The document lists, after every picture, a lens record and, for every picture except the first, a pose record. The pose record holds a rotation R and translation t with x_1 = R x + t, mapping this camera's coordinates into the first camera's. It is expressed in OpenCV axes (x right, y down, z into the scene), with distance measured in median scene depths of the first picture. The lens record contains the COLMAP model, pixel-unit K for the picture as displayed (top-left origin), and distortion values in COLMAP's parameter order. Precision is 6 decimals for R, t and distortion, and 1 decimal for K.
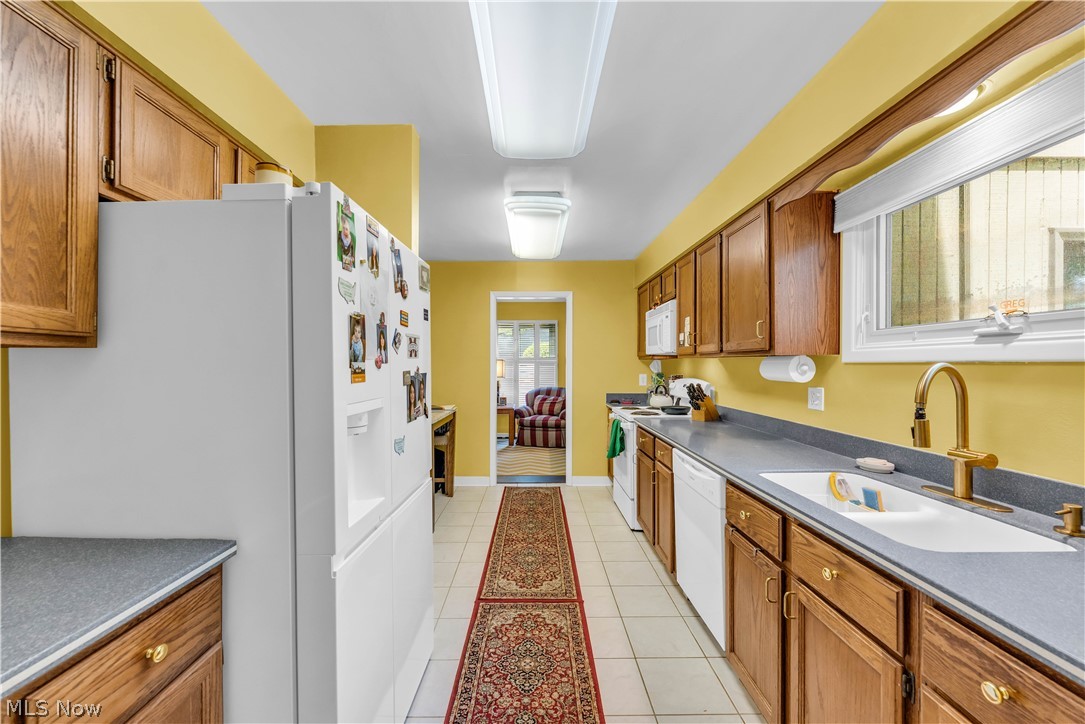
lens RADIAL K [[435.2, 0, 537.3], [0, 435.2, 363.2], [0, 0, 1]] dist [-0.002288, 0.000619]
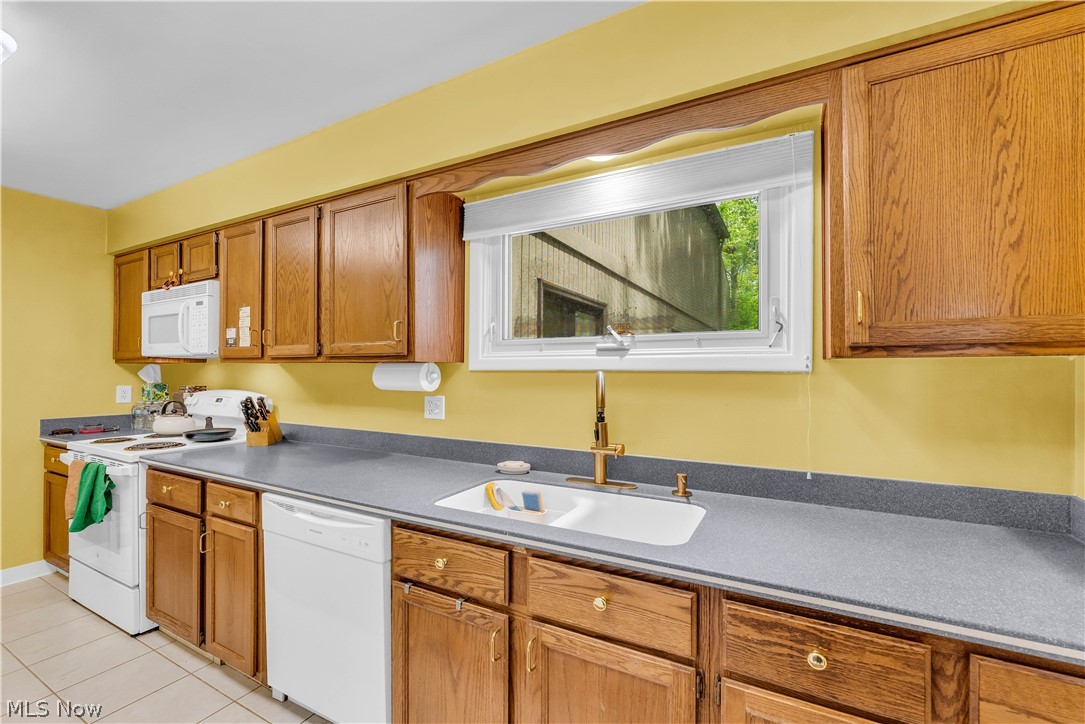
lens RADIAL K [[435.2, 0, 543.0], [0, 435.2, 369.4], [0, 0, 1]] dist [-0.002288, 0.000619]
pose [[0.478567, 0.009258, 0.878002, -0.109365], [-0.006673, 0.999954, -0.006907, 0.002039], [-0.878026, -0.002553, 0.478607, 0.388687]]
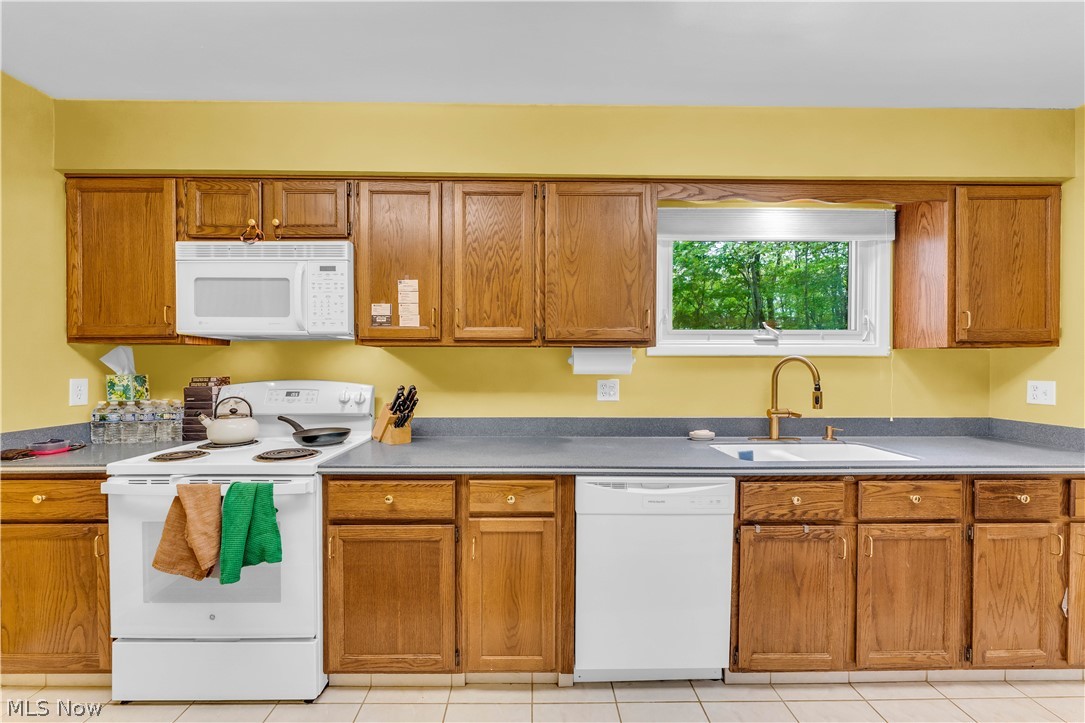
lens RADIAL K [[435.2, 0, 539.1], [0, 435.2, 368.6], [0, 0, 1]] dist [-0.002288, 0.000619]
pose [[-0.008698, -0.005453, 0.999947, -0.452556], [-0.002188, 0.999983, 0.005434, 0.027179], [-0.999960, -0.002140, -0.008709, 1.340823]]
